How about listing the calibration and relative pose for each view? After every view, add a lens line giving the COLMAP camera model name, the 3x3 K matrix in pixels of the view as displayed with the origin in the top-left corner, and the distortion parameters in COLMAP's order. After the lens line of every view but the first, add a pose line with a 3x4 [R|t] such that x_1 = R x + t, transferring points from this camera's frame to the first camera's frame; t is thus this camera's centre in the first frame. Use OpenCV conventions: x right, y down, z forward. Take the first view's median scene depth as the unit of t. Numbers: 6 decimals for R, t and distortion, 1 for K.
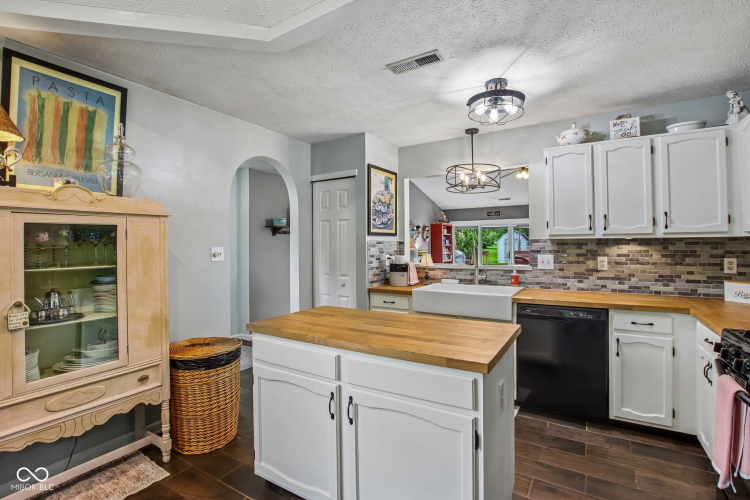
lens RADIAL K [[348.5, 0, 374.5], [0, 348.5, 244.5], [0, 0, 1]] dist [-0.030855, 0.000028]
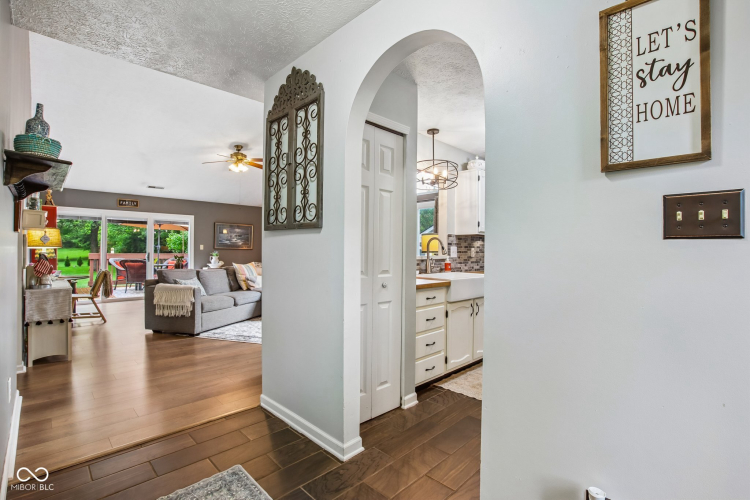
lens RADIAL K [[348.5, 0, 374.7], [0, 348.5, 252.7], [0, 0, 1]] dist [-0.030855, 0.000028]
pose [[0.229472, 0.007672, 0.973285, -0.885149], [-0.008651, 0.999946, -0.005843, 0.064498], [-0.973277, -0.007079, 0.229526, 1.007176]]
